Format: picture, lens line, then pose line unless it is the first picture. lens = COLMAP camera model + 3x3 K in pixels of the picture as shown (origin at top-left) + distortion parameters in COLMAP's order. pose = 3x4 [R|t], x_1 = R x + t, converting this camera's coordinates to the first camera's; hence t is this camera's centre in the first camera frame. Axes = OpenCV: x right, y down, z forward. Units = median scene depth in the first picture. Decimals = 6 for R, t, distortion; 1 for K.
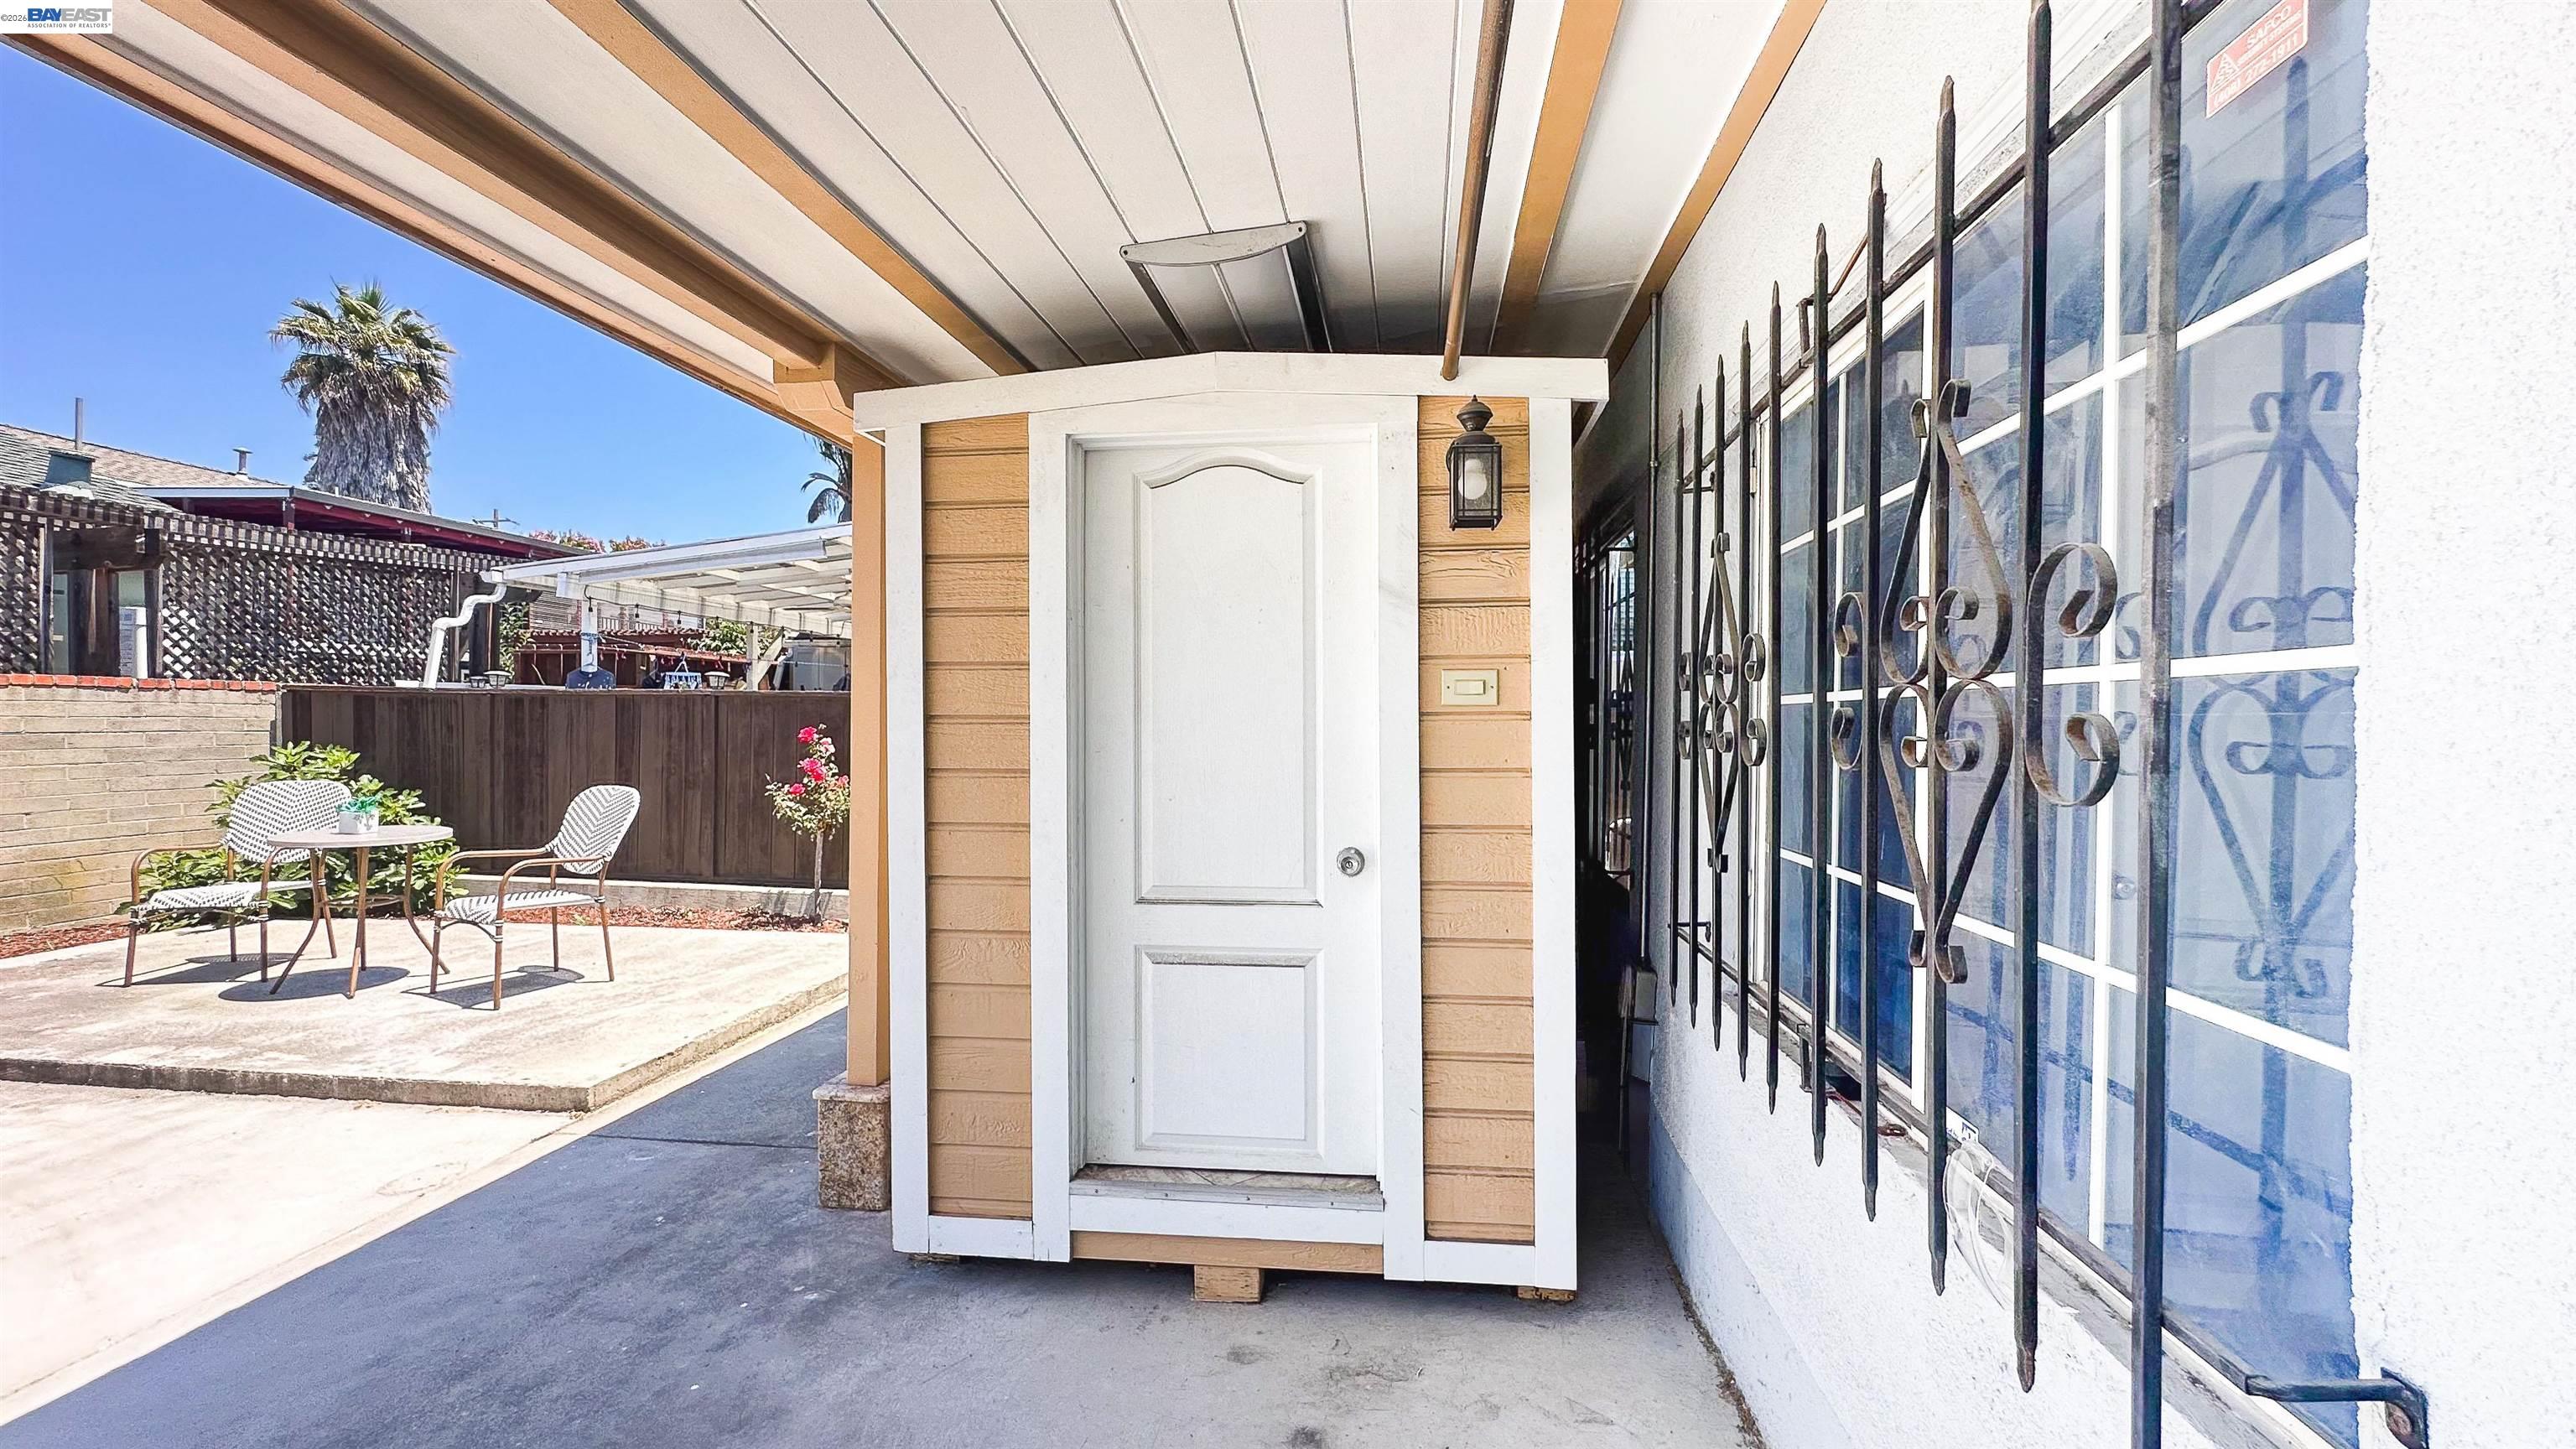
lens RADIAL K [[1030.5, 0, 1288.0], [0, 1030.5, 724.5], [0, 0, 1]] dist [-0.000552, 0.000053]
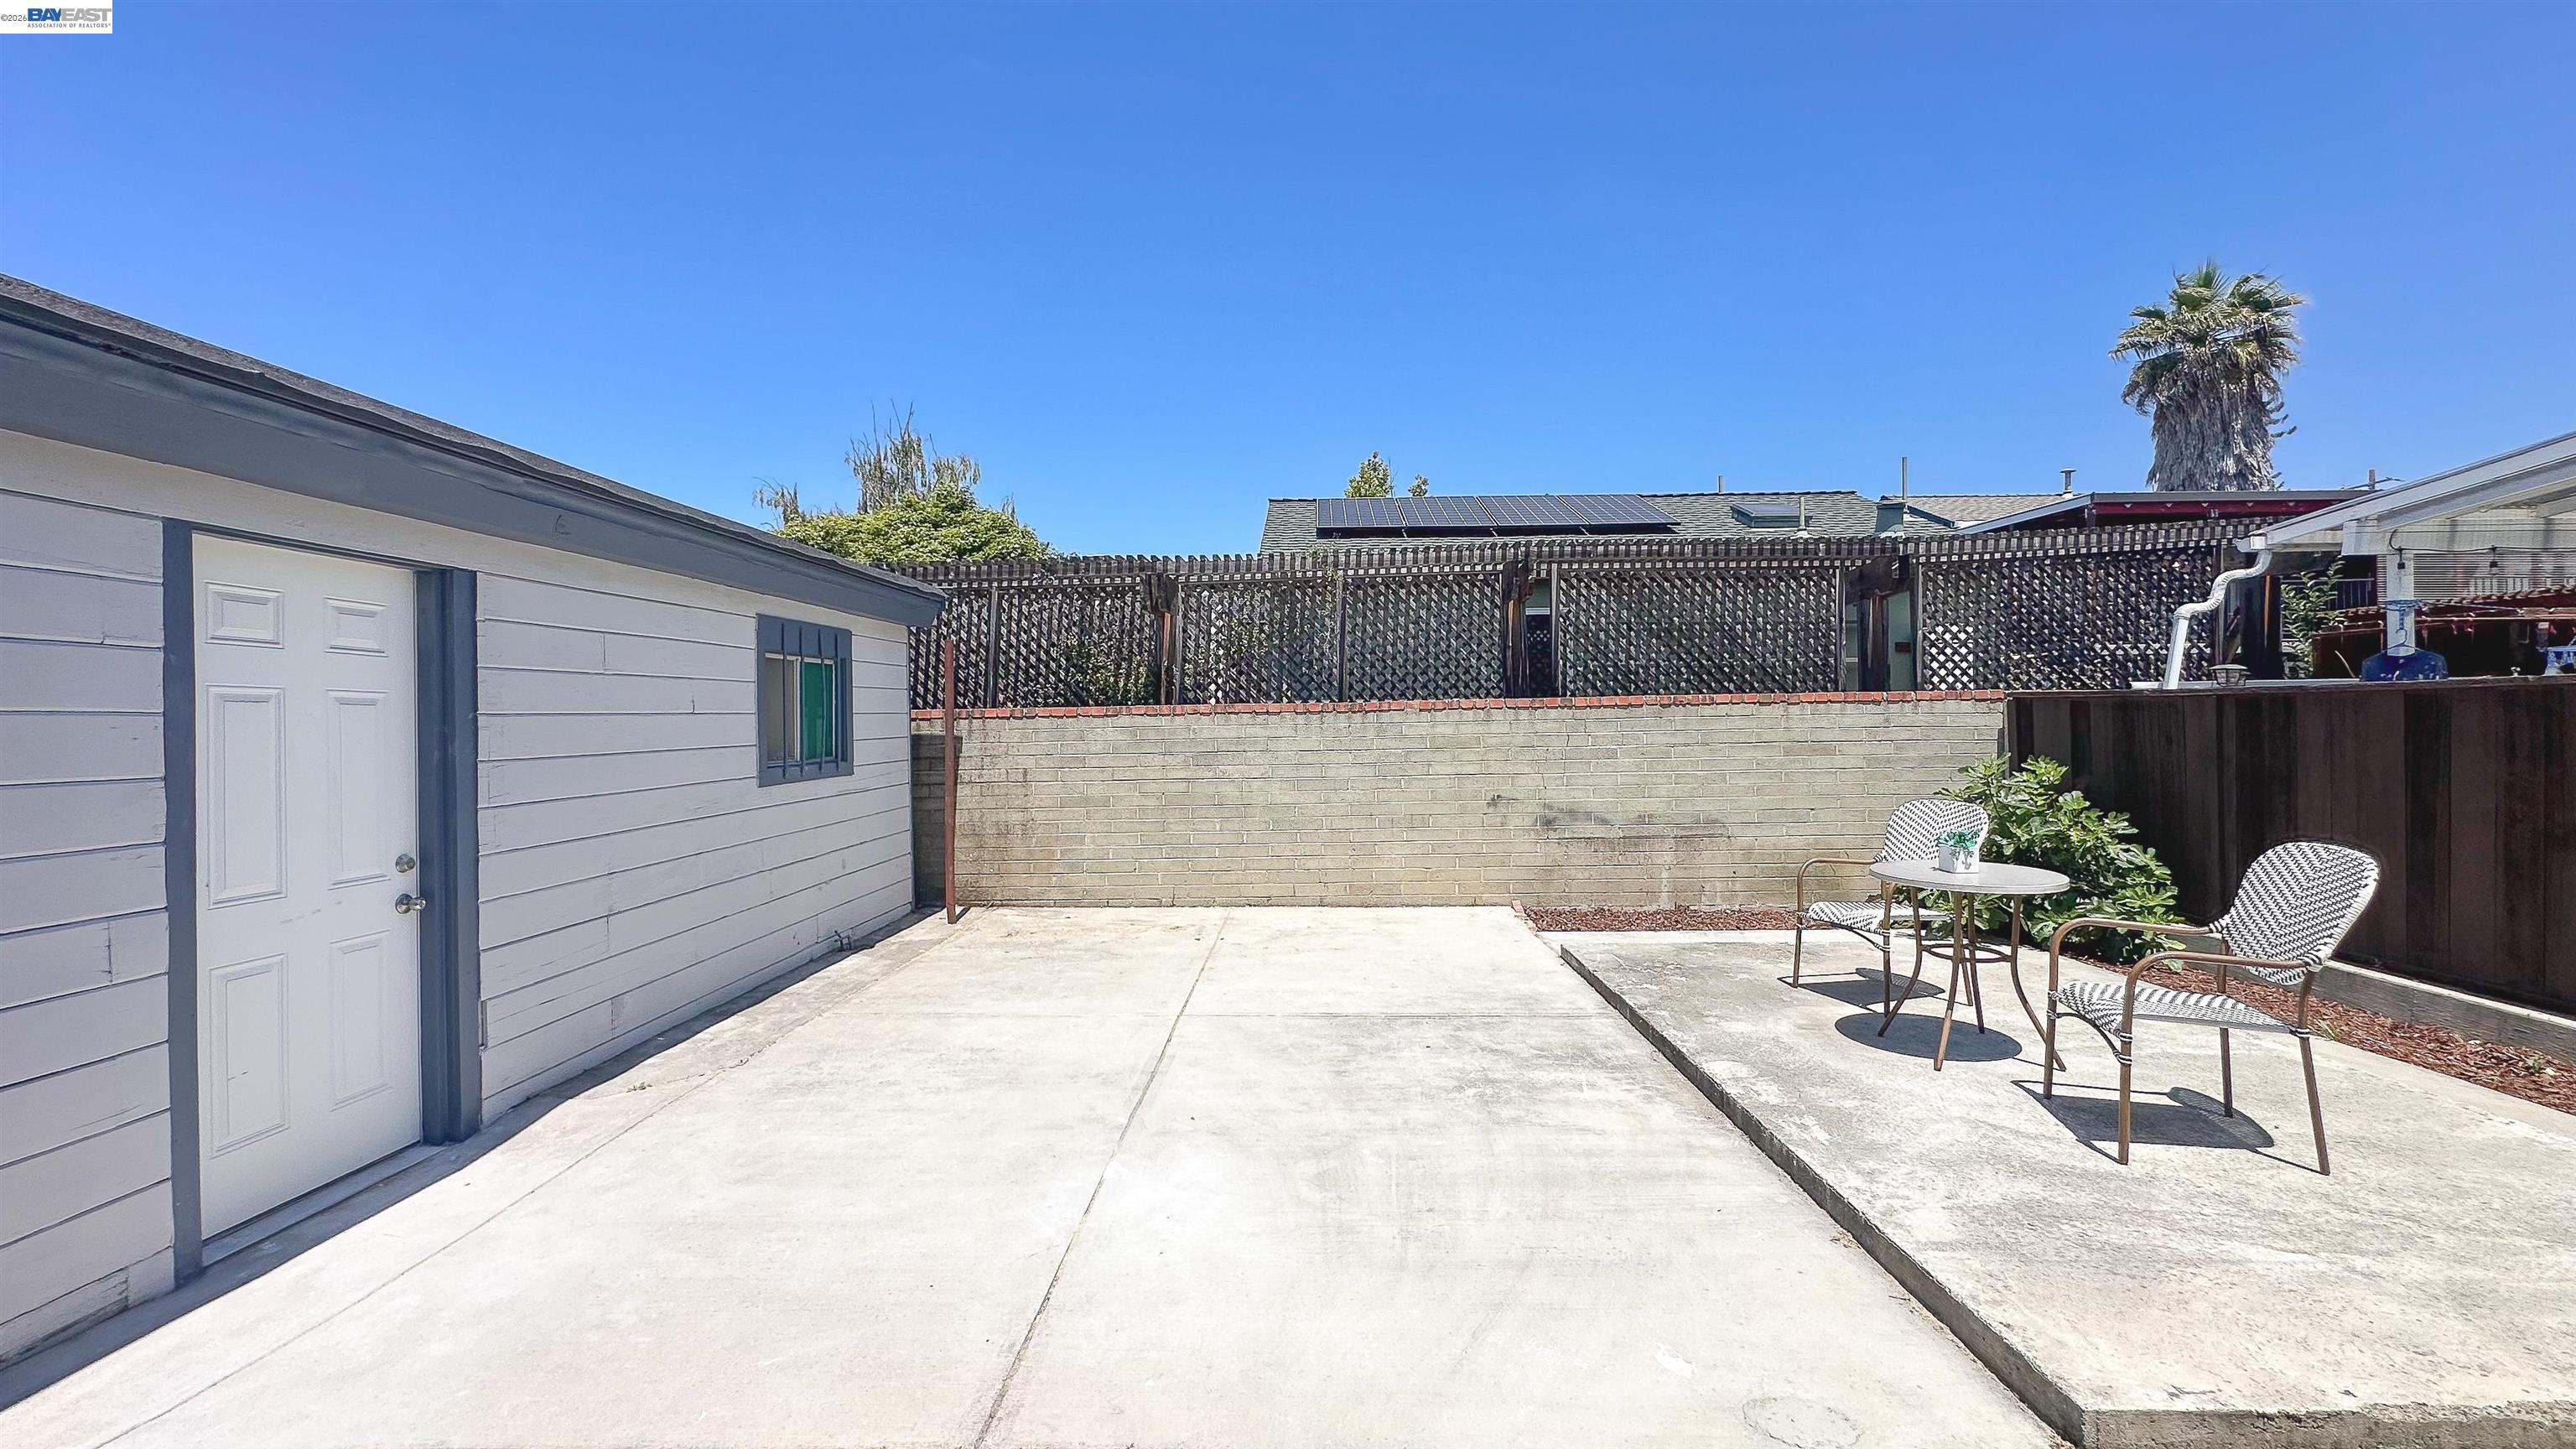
lens RADIAL K [[1030.5, 0, 1288.0], [0, 1030.5, 724.5], [0, 0, 1]] dist [-0.000552, 0.000053]
pose [[0.094062, -0.005462, -0.995551, -0.065464], [0.006957, 0.999964, -0.004829, -0.007557], [0.995542, -0.006471, 0.094096, 0.208787]]
